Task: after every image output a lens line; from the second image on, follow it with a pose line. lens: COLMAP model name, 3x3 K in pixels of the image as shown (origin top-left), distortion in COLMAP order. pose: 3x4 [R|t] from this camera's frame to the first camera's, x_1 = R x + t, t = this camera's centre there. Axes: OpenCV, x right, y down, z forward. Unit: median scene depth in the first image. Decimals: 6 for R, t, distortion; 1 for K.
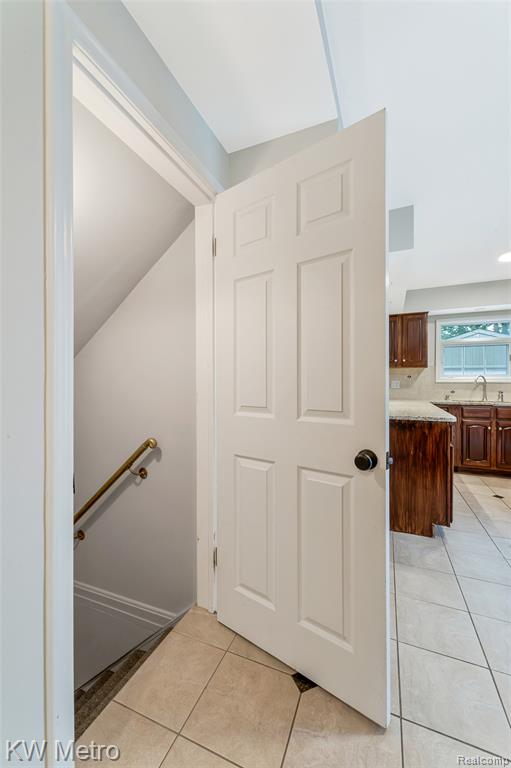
lens RADIAL K [[302.6, 0, 257.9], [0, 302.6, 382.2], [0, 0, 1]] dist [0.004299, 0.000195]
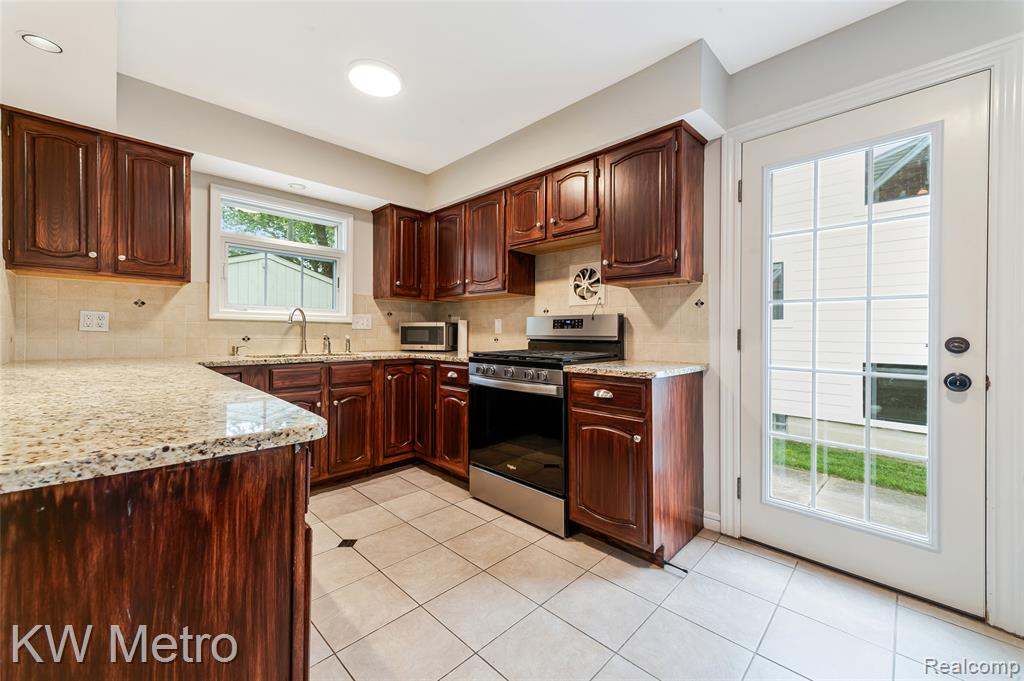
lens RADIAL K [[403.4, 0, 512.6], [0, 403.4, 334.3], [0, 0, 1]] dist [0.004299, 0.000195]
pose [[0.366276, 0.000903, 0.930506, 0.195453], [-0.010640, 0.999938, 0.003218, 0.018487], [-0.930445, -0.011079, 0.366263, 0.367856]]
